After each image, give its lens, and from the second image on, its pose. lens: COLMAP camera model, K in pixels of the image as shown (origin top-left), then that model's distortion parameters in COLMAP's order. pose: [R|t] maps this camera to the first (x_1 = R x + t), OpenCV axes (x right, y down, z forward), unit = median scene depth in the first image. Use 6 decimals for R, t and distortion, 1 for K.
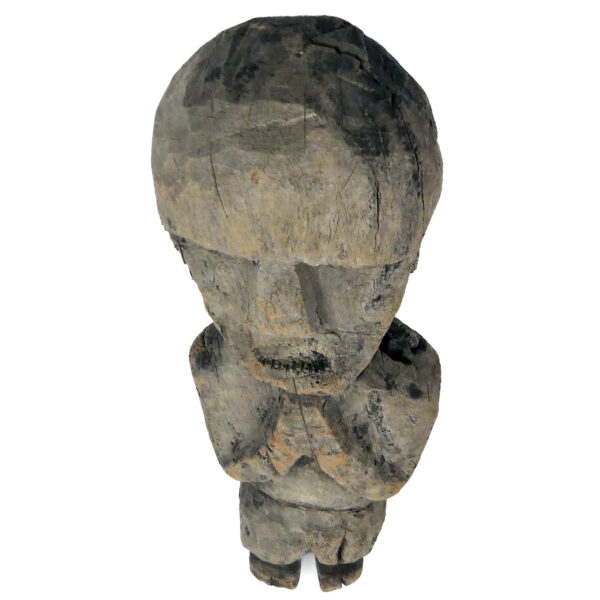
lens RADIAL K [[619.3, 0, 300.0], [0, 619.3, 300.0], [0, 0, 1]] dist [0.015158, 0.000414]
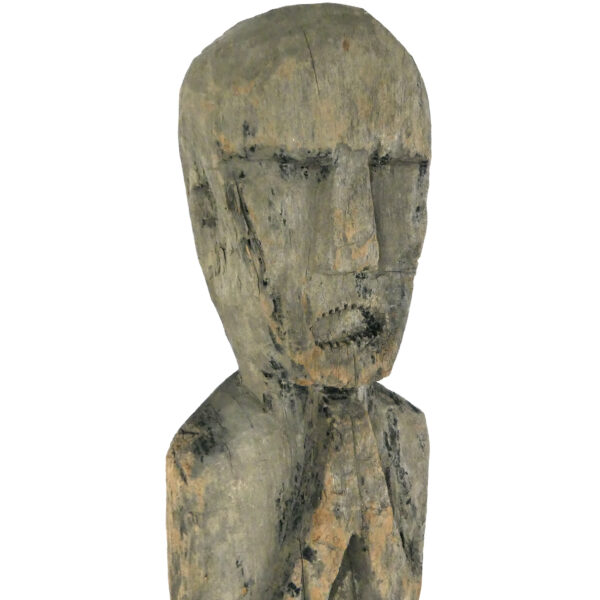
lens RADIAL K [[486.5, 0, 299.4], [0, 486.5, 286.9], [0, 0, 1]] dist [-0.013891, 0.000042]
pose [[0.792571, -0.073837, 0.605293, -0.539438], [0.458973, 0.725771, -0.512445, 0.414540], [-0.401467, 0.683962, 0.609114, 0.589242]]
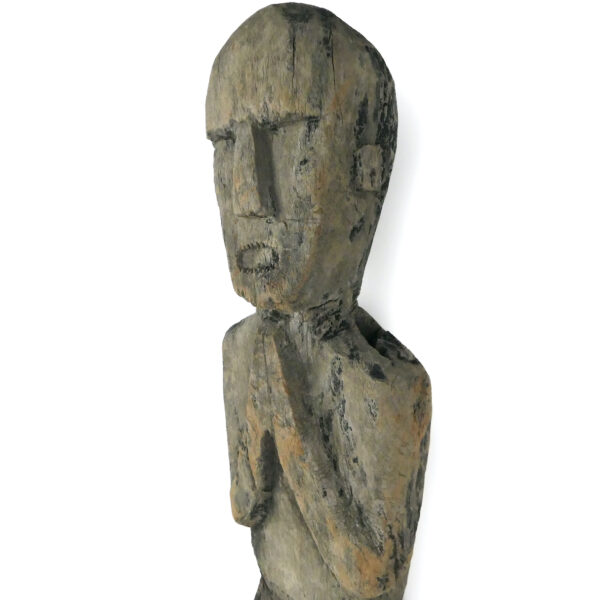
lens RADIAL K [[482.6, 0, 324.1], [0, 482.6, 298.2], [0, 0, 1]] dist [-0.006160, -0.001052]
pose [[0.856167, 0.108545, -0.505169, 0.615849], [-0.407548, 0.742858, -0.531100, 0.632892], [0.317620, 0.660591, 0.680248, 0.490197]]
